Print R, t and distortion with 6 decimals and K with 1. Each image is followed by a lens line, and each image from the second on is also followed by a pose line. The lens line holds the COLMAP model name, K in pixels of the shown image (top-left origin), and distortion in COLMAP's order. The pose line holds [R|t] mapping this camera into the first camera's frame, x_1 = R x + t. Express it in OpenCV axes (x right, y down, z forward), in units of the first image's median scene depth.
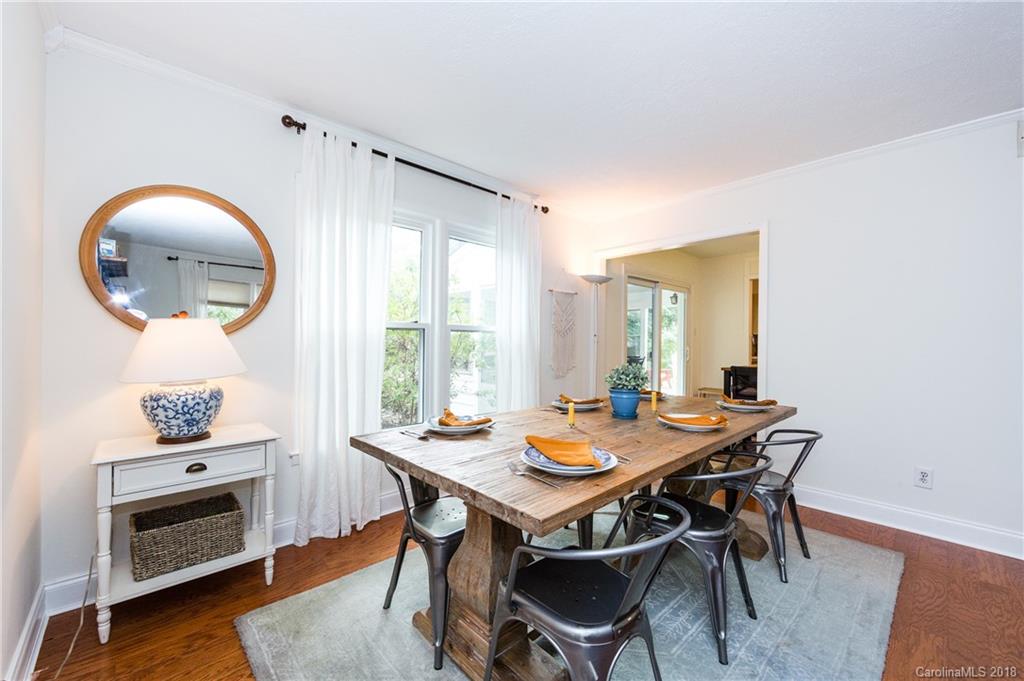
lens RADIAL K [[410.6, 0, 510.9], [0, 410.6, 339.0], [0, 0, 1]] dist [-0.003601, 0.000384]
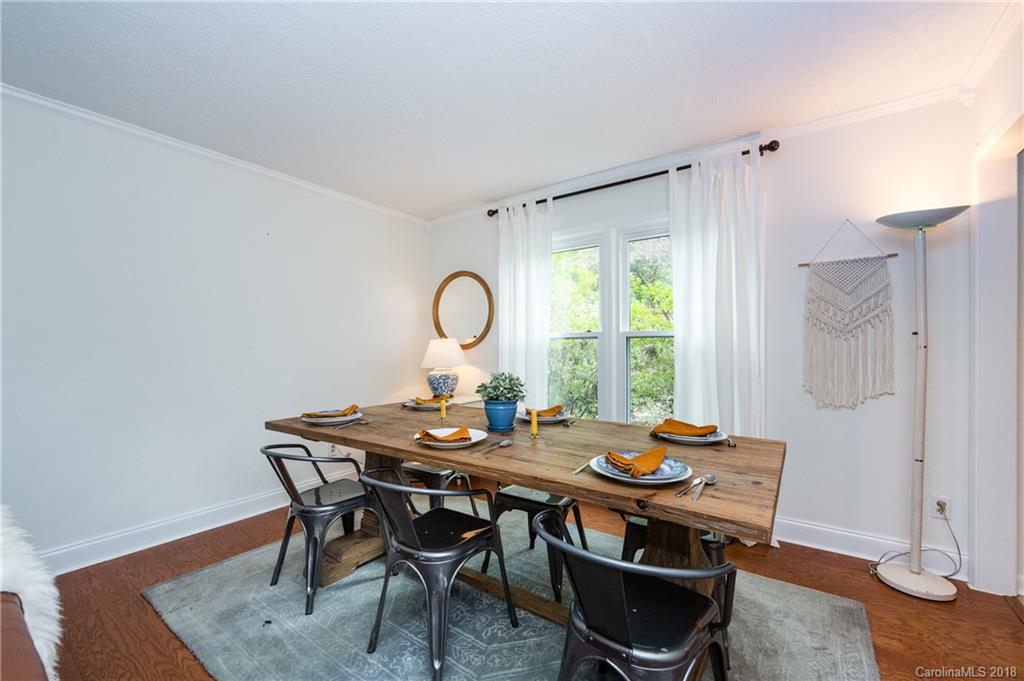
lens RADIAL K [[410.6, 0, 514.5], [0, 410.6, 345.6], [0, 0, 1]] dist [-0.003601, 0.000384]
pose [[0.203508, -0.015647, -0.978948, 0.877824], [0.011766, 0.999839, -0.013535, 0.011323], [0.979003, -0.008764, 0.203659, 0.635552]]
